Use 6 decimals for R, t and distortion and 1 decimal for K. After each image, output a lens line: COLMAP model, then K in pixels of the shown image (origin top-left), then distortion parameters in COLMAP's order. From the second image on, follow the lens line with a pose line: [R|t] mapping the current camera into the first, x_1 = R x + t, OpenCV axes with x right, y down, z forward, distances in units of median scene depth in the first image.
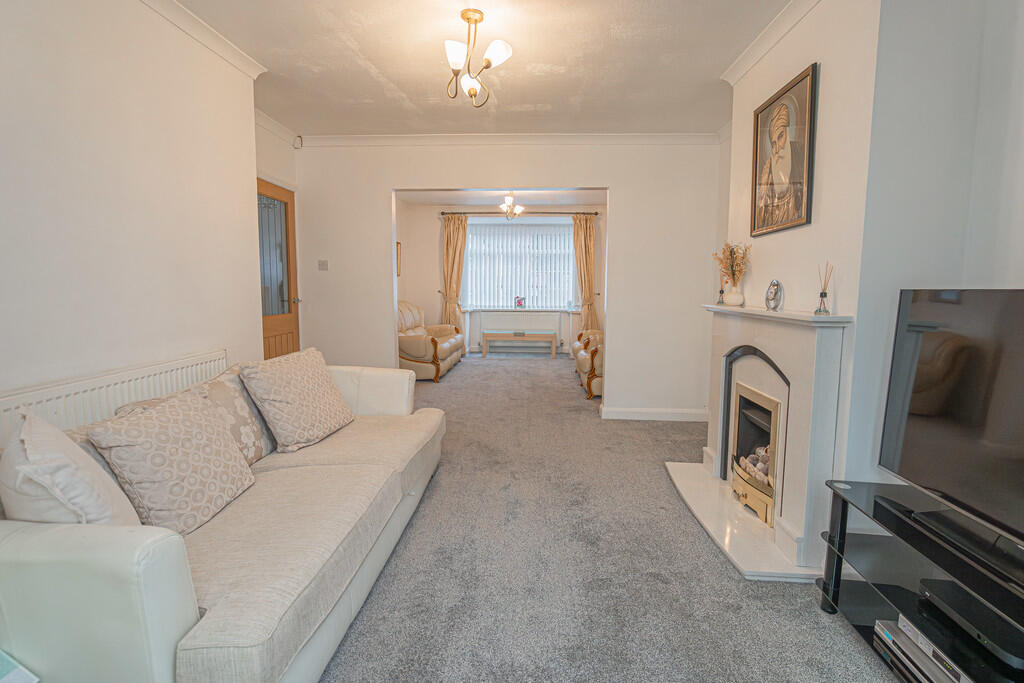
lens RADIAL K [[507.0, 0, 512.0], [0, 507.0, 341.5], [0, 0, 1]] dist [-0.001509, -0.000106]
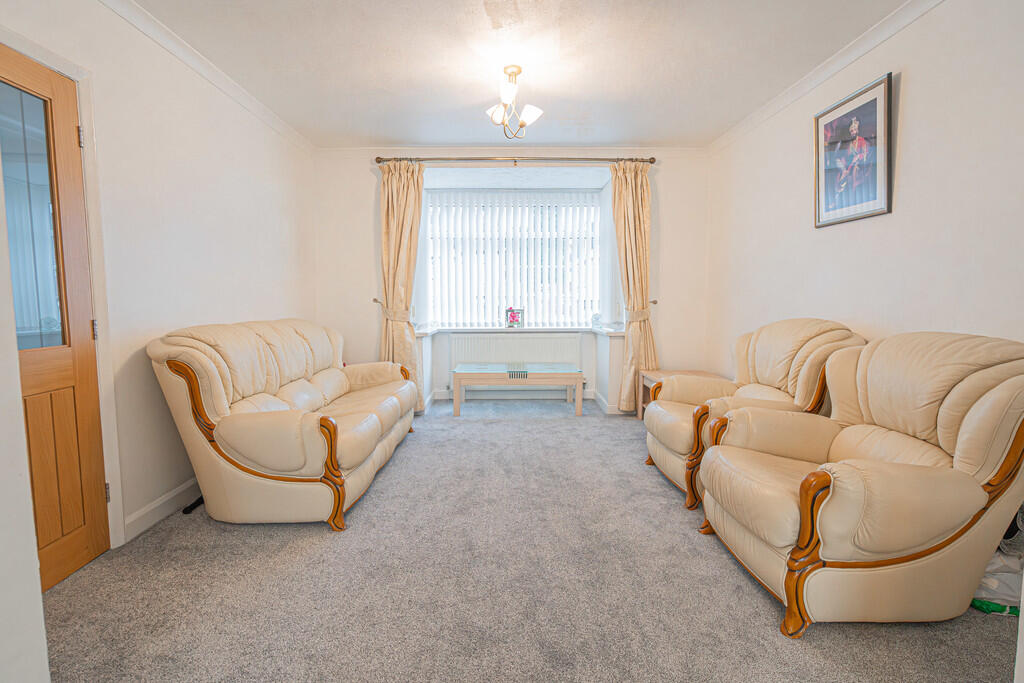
lens RADIAL K [[477.7, 0, 512.0], [0, 477.7, 341.5], [0, 0, 1]] dist [-0.000333, 0.000059]
pose [[0.997984, -0.014212, 0.061850, -0.027200], [0.015179, 0.999769, -0.015207, -0.045829], [-0.061619, 0.016115, 0.997970, 0.497764]]
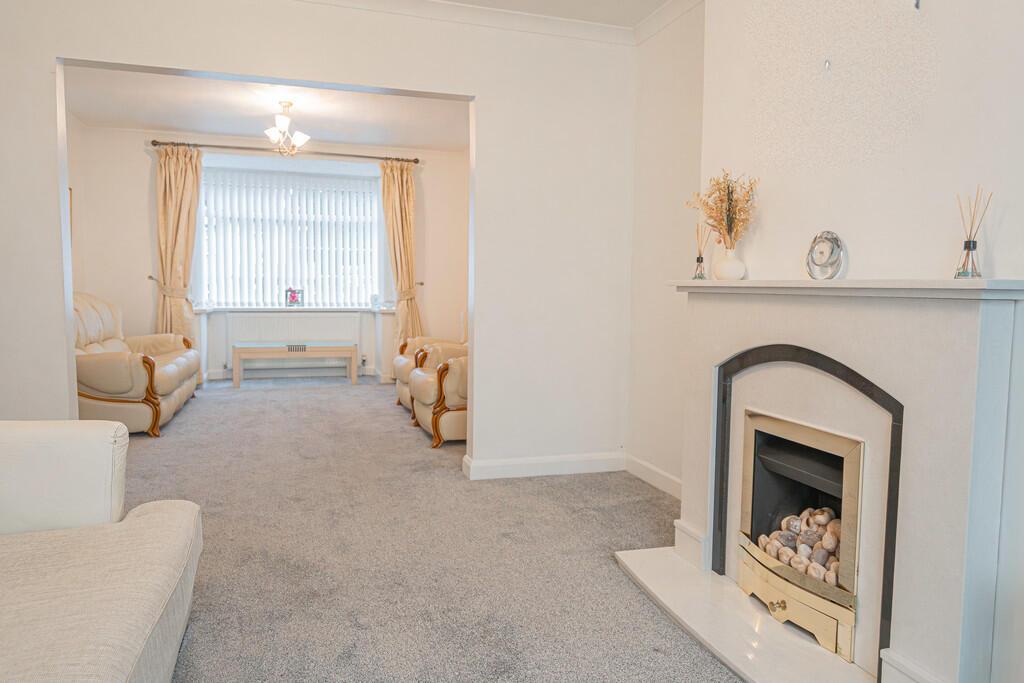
lens RADIAL K [[693.3, 0, 512.0], [0, 693.3, 341.5], [0, 0, 1]] dist [0.003562, -0.000030]
pose [[0.938054, -0.021900, 0.345795, -0.034421], [0.030948, 0.999307, -0.020666, 0.003929], [-0.345103, 0.030087, 0.938083, 0.125275]]
